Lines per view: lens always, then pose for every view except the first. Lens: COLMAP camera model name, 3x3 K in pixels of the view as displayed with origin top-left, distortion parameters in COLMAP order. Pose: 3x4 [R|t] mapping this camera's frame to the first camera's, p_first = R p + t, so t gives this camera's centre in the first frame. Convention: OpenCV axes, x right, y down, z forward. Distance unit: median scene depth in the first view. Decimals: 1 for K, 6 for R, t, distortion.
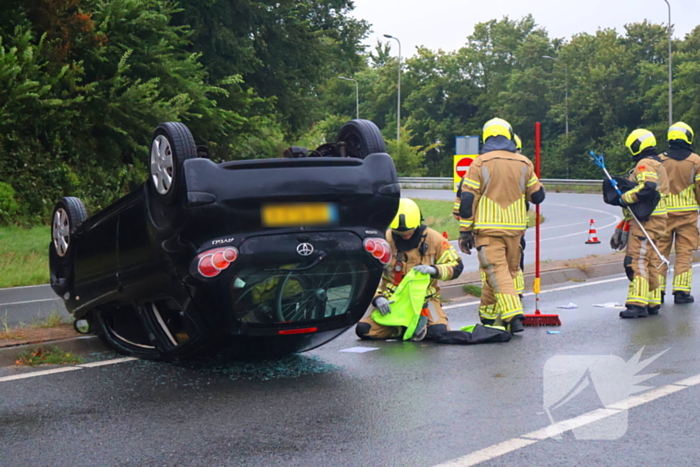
lens RADIAL K [[1385.4, 0, 433.9], [0, 1385.4, 232.8], [0, 0, 1]] dist [0.007693, -0.028322]
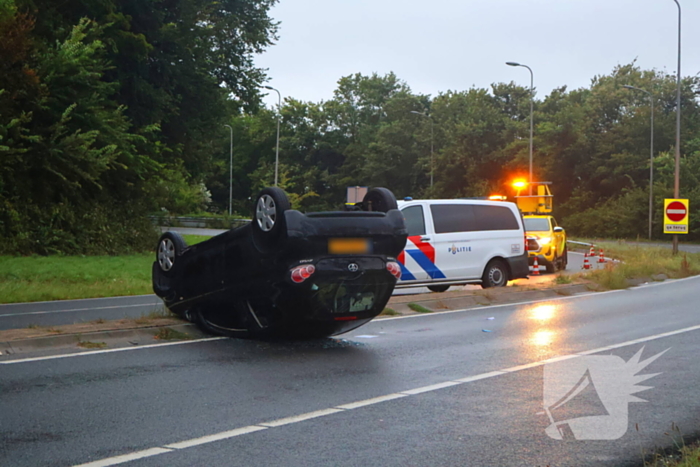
lens RADIAL K [[1385.4, 0, 433.9], [0, 1385.4, 232.8], [0, 0, 1]] dist [0.007693, -0.028322]
pose [[0.993941, 0.027285, 0.106473, -0.143738], [-0.023742, 0.999126, -0.034404, 0.020653], [-0.107319, 0.031668, 0.993720, -0.520609]]
